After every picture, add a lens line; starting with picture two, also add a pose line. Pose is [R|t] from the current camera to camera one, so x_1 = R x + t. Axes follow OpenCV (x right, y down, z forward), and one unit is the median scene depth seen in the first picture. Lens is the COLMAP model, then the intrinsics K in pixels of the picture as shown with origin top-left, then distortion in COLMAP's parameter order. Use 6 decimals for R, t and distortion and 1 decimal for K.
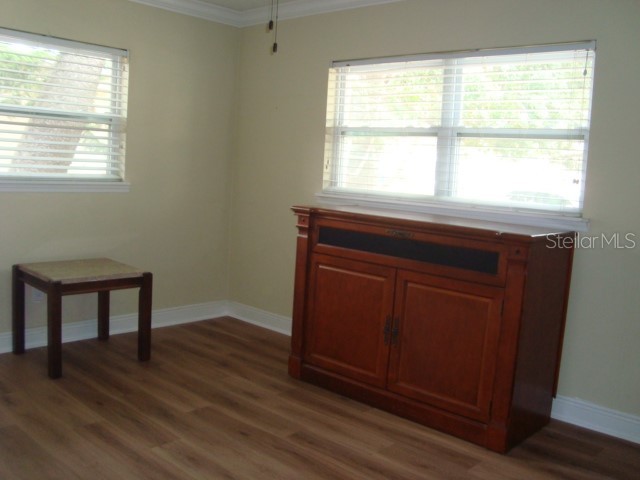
lens RADIAL K [[641.7, 0, 320.0], [0, 641.7, 240.0], [0, 0, 1]] dist [-0.106295, 0.232984]
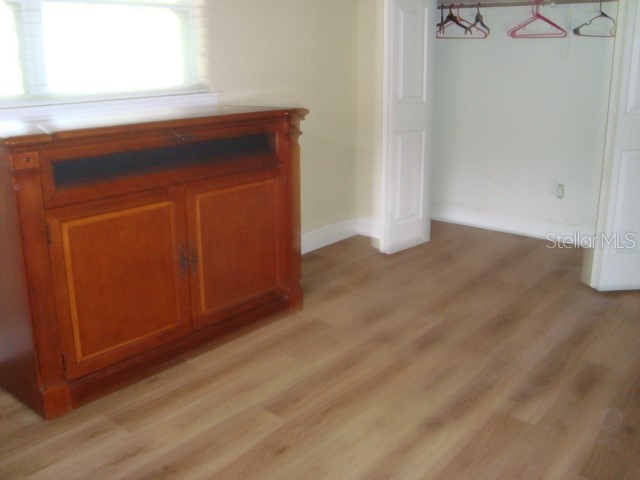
lens RADIAL K [[631.7, 0, 320.0], [0, 631.7, 240.0], [0, 0, 1]] dist [-0.189600, 0.221463]
pose [[-0.050560, -0.339961, 0.939079, -0.620787], [0.116155, 0.931899, 0.343616, -0.131003], [-0.991943, 0.126452, -0.007628, 0.838651]]
